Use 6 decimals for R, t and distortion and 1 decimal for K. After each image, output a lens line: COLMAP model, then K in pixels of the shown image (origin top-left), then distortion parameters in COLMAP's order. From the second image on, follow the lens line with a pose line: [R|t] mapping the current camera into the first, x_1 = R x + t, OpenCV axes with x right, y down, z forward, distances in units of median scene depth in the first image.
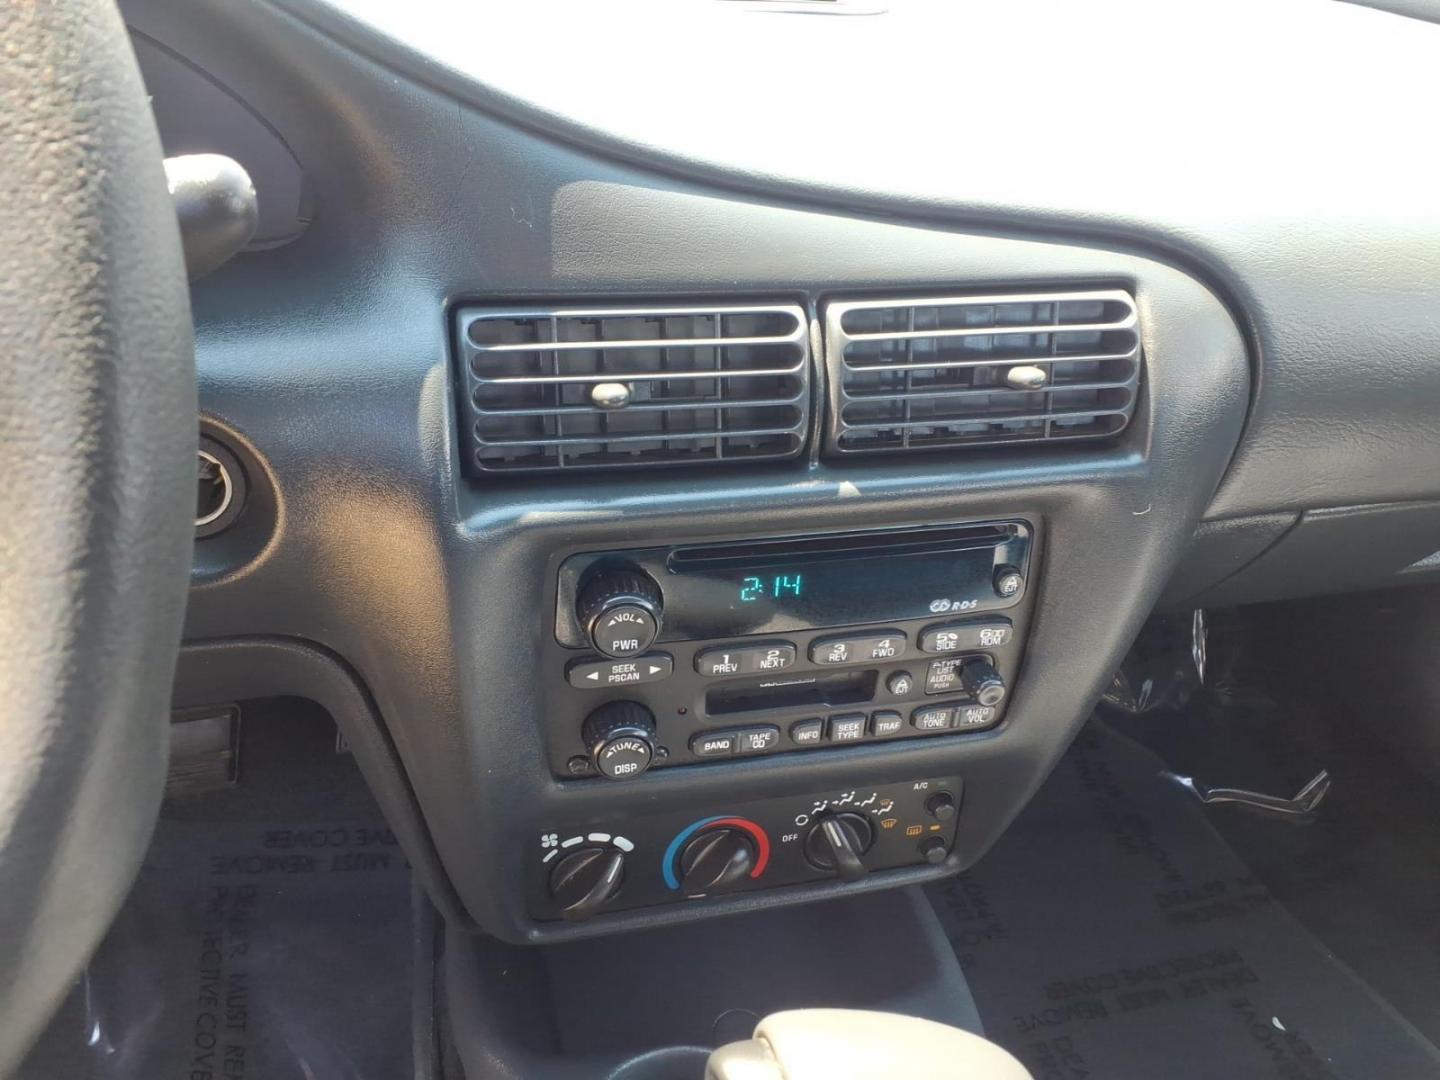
lens RADIAL K [[1073.4, 0, 720.0], [0, 1073.4, 540.0], [0, 0, 1]] dist [0.073164, -0.001128]
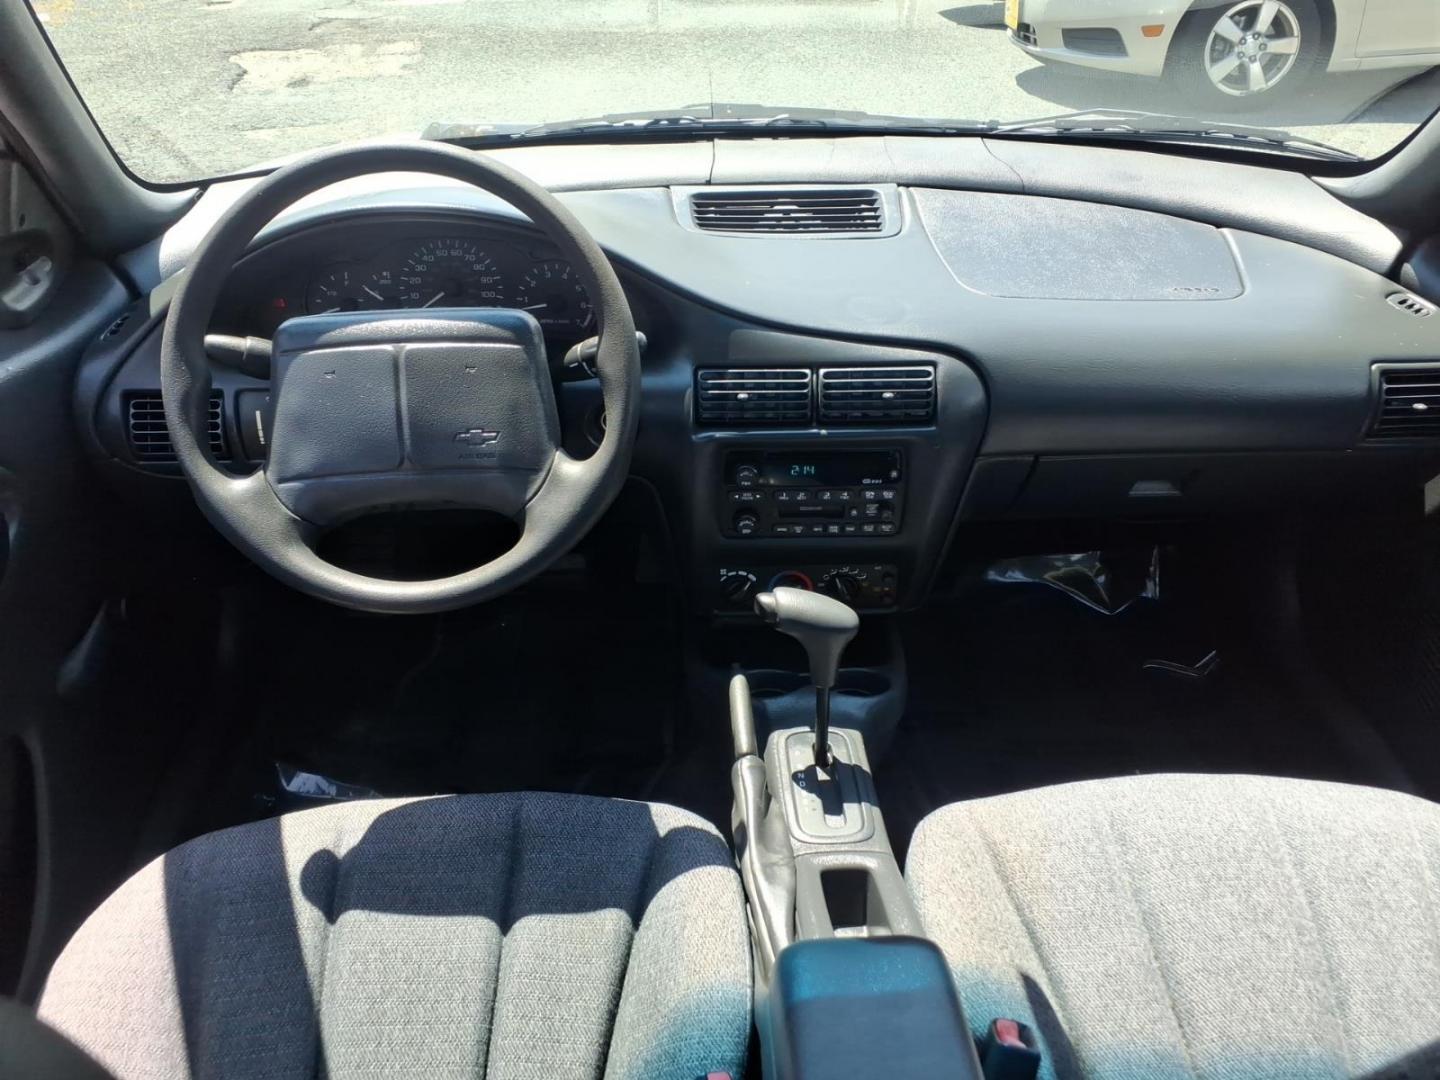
lens RADIAL K [[1159.5, 0, 696.4], [0, 1159.5, 536.7], [0, 0, 1]] dist [-0.004861, -0.007858]
pose [[0.959877, 0.059229, -0.274097, 0.631116], [-0.069460, 0.997198, -0.027765, 0.327283], [0.271684, 0.045690, 0.961301, -1.982974]]
